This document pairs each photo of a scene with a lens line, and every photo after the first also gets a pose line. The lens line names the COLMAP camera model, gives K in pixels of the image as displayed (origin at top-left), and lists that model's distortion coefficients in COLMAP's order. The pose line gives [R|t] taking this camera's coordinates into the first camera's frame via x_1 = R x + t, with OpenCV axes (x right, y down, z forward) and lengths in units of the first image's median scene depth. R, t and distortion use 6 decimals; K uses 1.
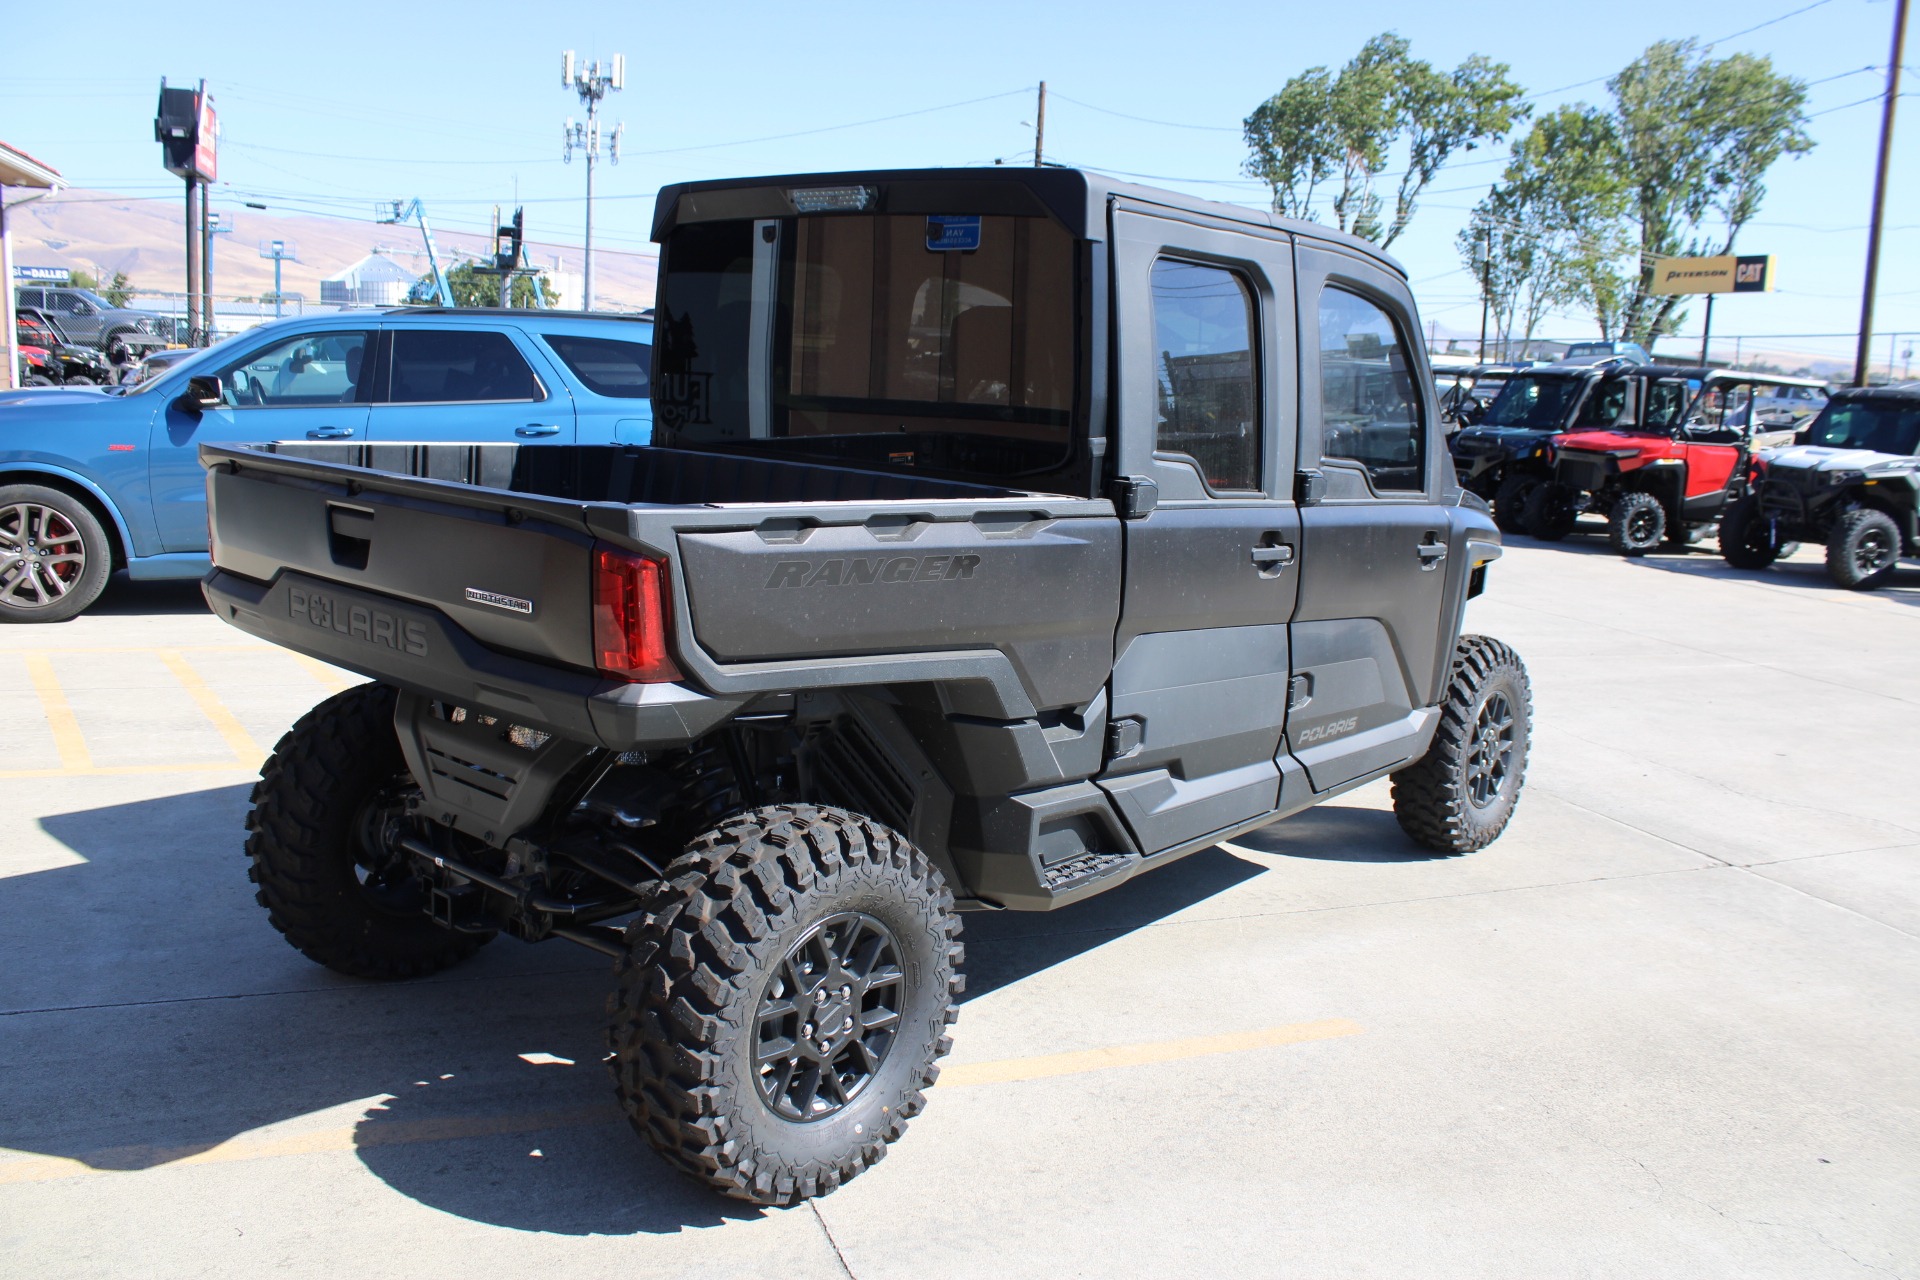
lens RADIAL K [[1584.6, 0, 964.7], [0, 1584.6, 627.5], [0, 0, 1]] dist [-0.163887, 0.142515]
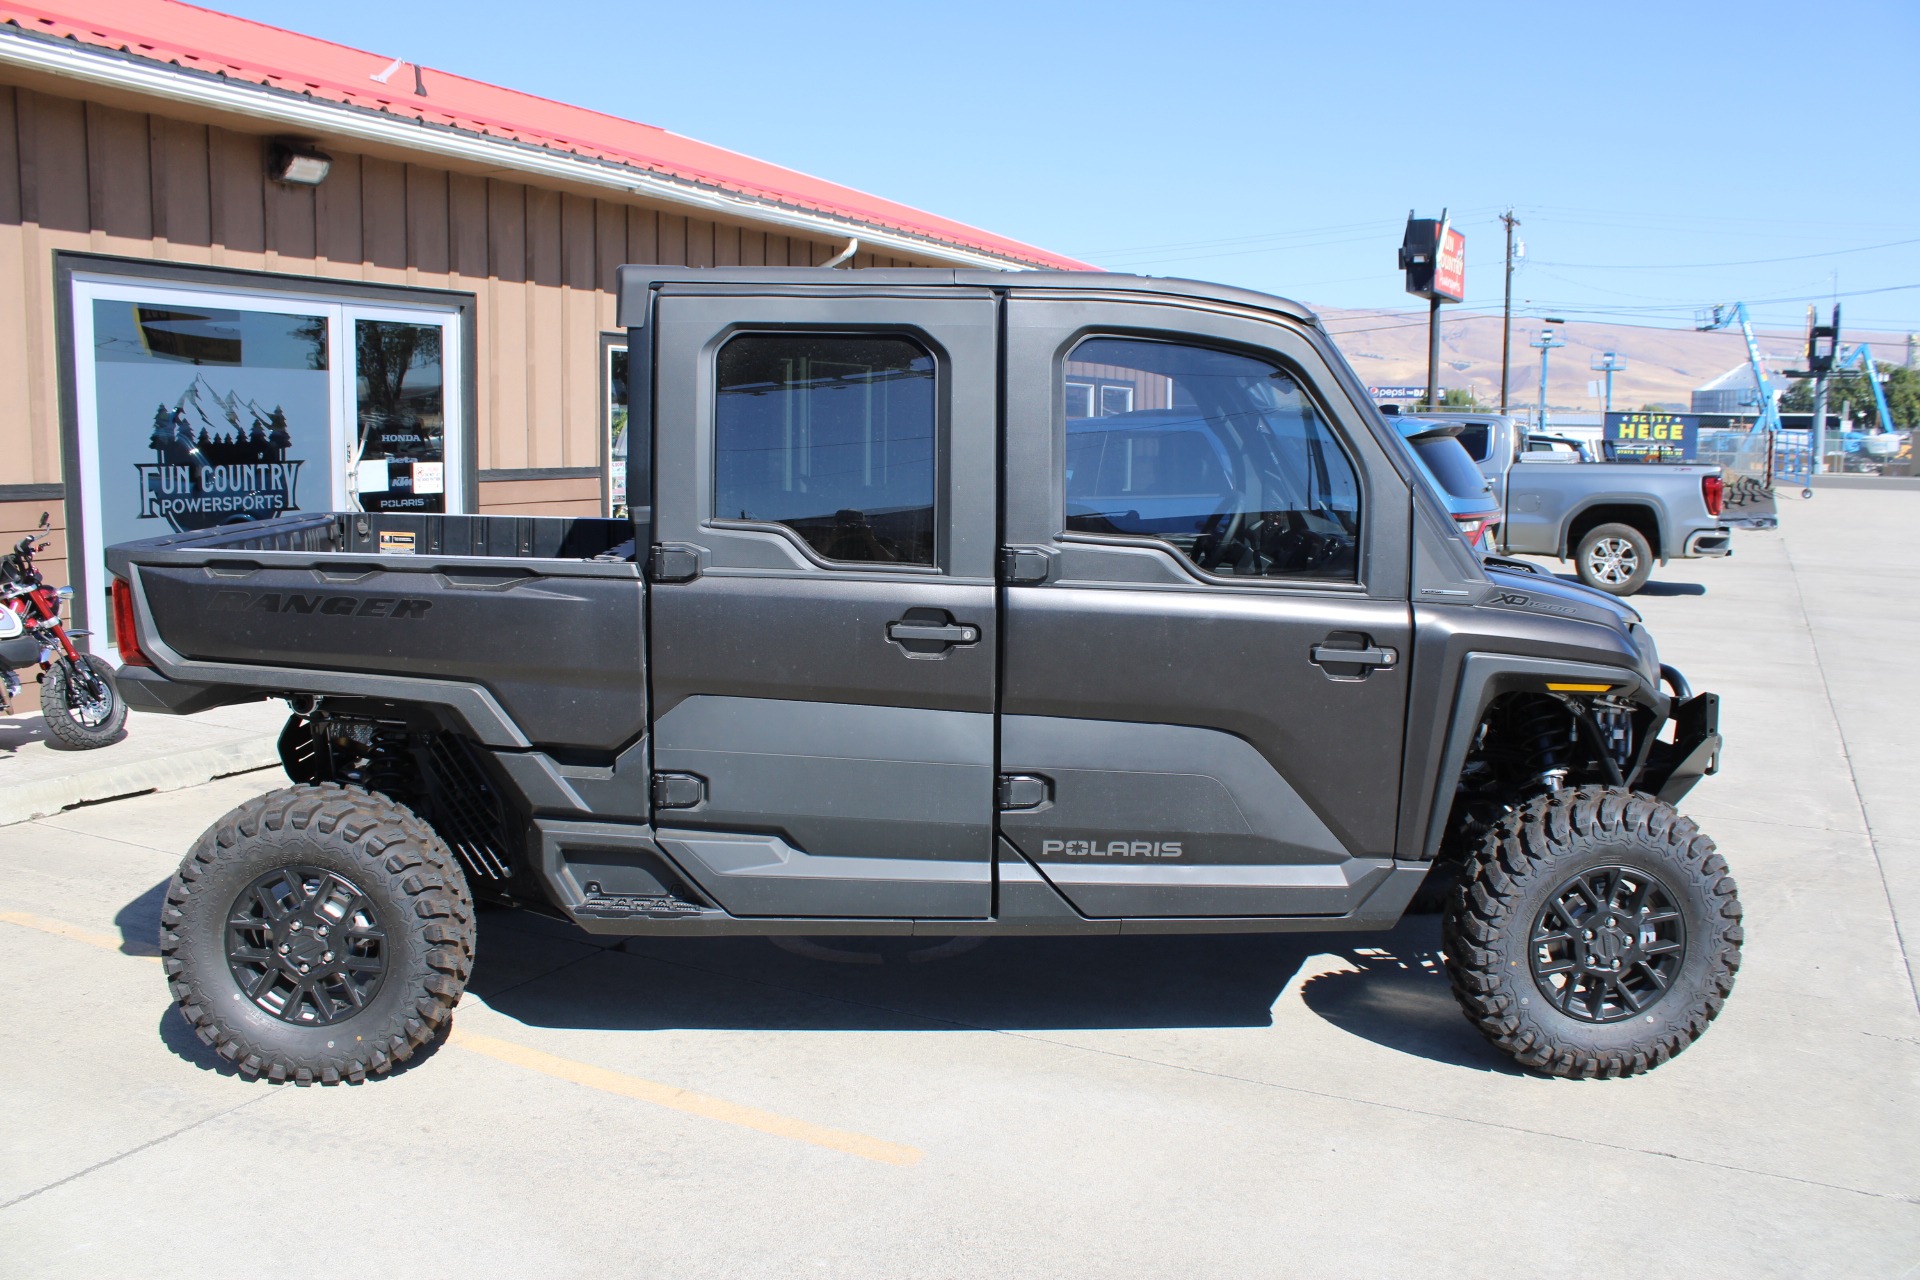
lens RADIAL K [[1584.6, 0, 964.7], [0, 1584.6, 627.5], [0, 0, 1]] dist [-0.163887, 0.142515]
pose [[0.674080, 0.049026, -0.737030, 0.738733], [-0.100933, 0.994549, -0.026156, -0.022491], [0.731730, 0.092022, 0.675354, 0.312726]]
